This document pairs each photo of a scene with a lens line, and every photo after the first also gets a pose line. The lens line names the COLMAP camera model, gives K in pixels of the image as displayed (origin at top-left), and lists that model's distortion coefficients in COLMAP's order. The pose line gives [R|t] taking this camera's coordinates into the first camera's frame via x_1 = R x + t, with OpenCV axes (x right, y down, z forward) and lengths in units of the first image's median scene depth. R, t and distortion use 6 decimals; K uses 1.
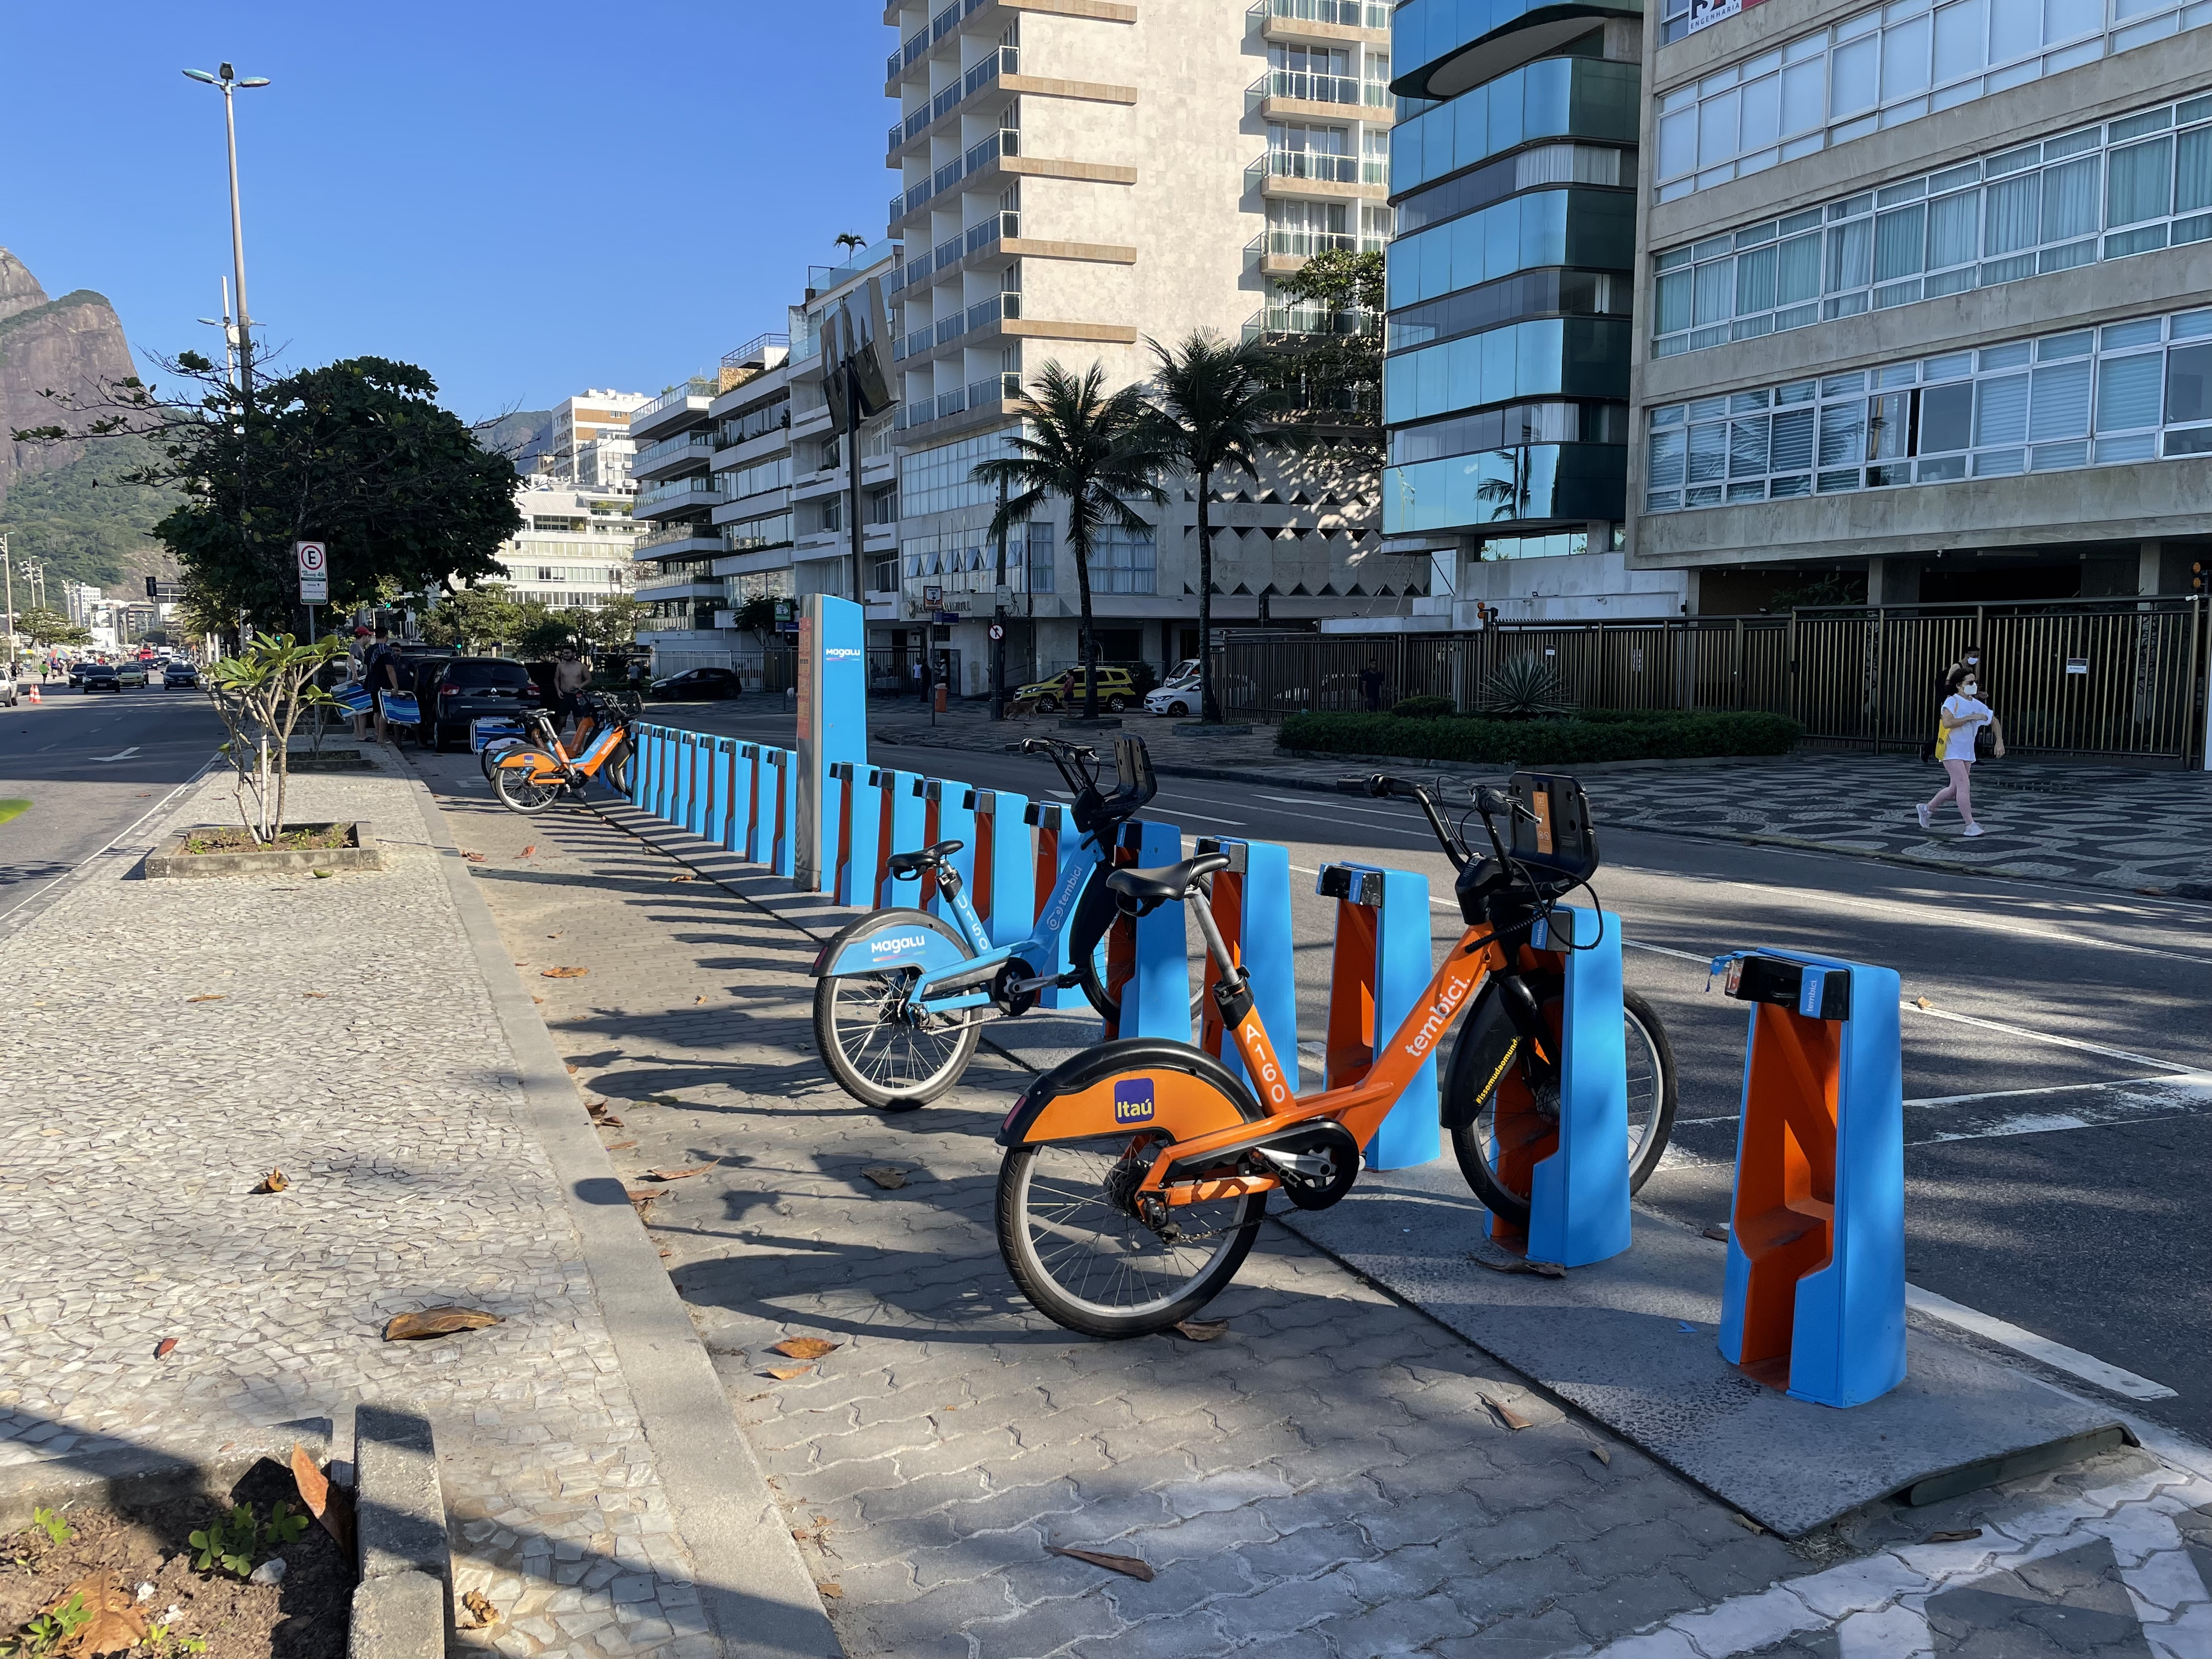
lens RADIAL K [[1682.8, 0, 1094.6], [0, 1682.8, 824.6], [0, 0, 1]] dist [0.053681, -0.008785]
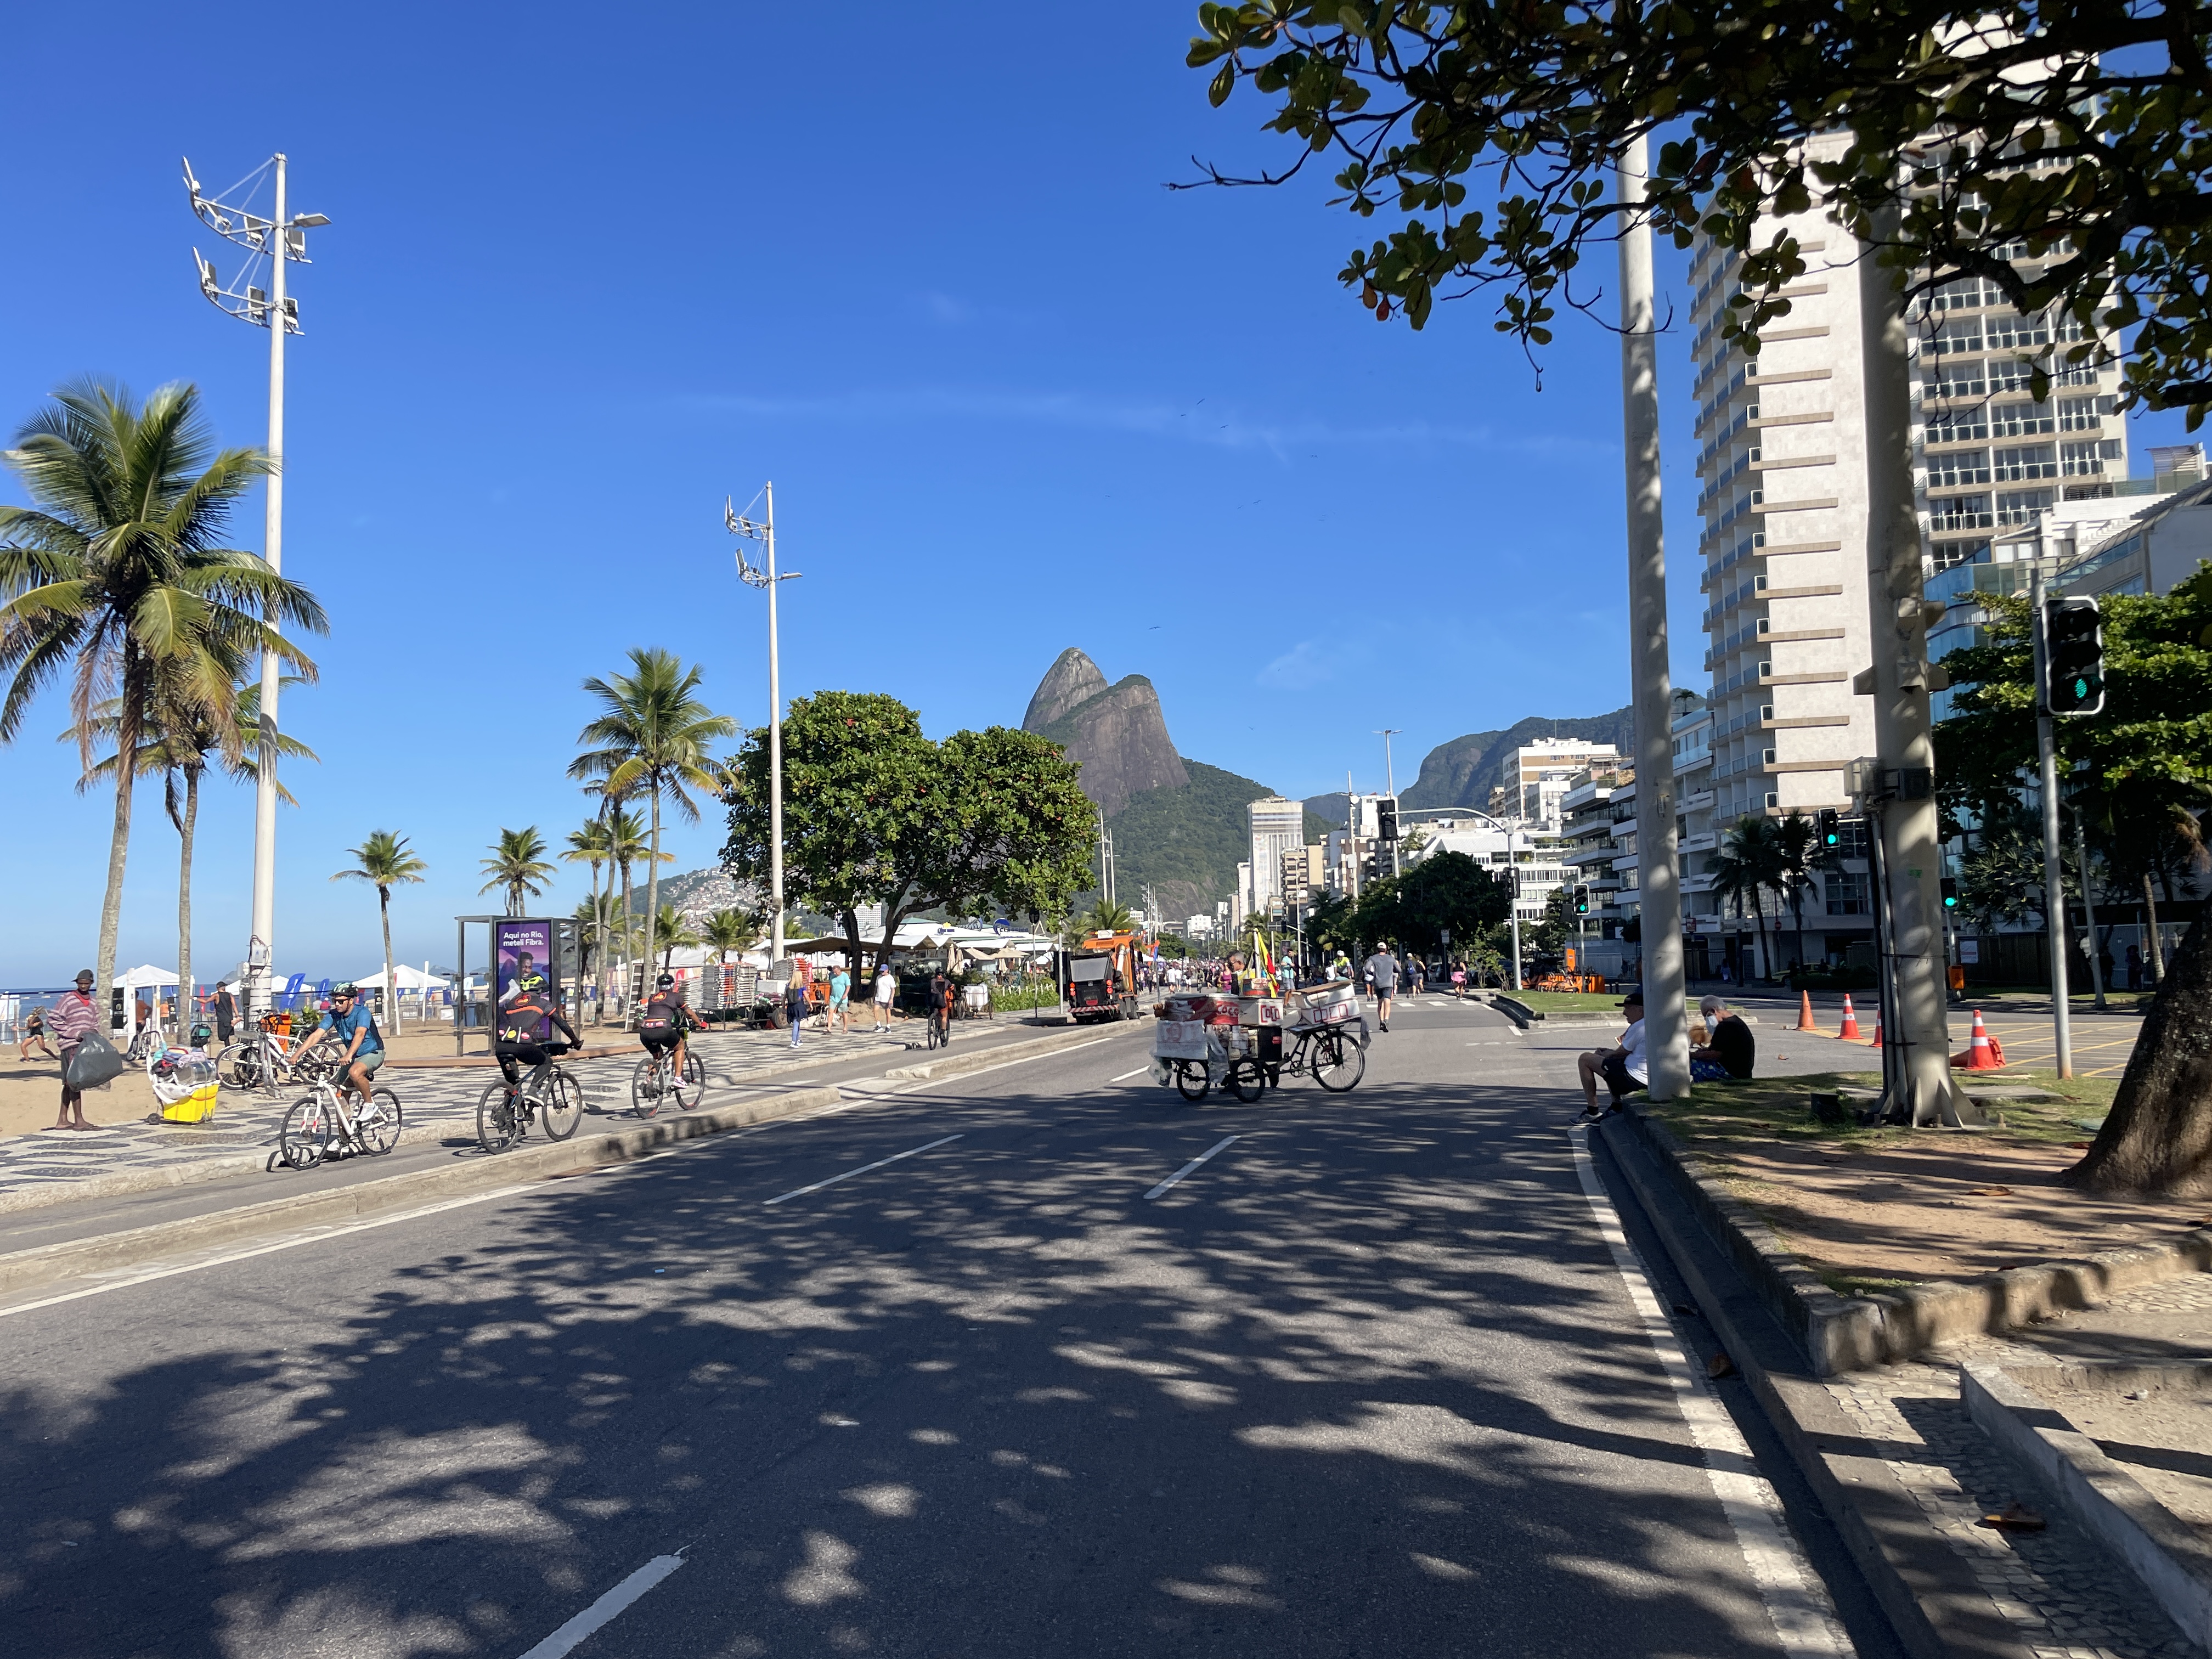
lens RADIAL K [[1682.8, 0, 1094.6], [0, 1682.8, 824.6], [0, 0, 1]] dist [0.053681, -0.008785]
pose [[0.855861, -0.057116, -0.514043, 0.087149], [-0.036099, 0.984863, -0.169533, 0.030920], [0.515945, 0.163653, 0.840844, -0.288762]]
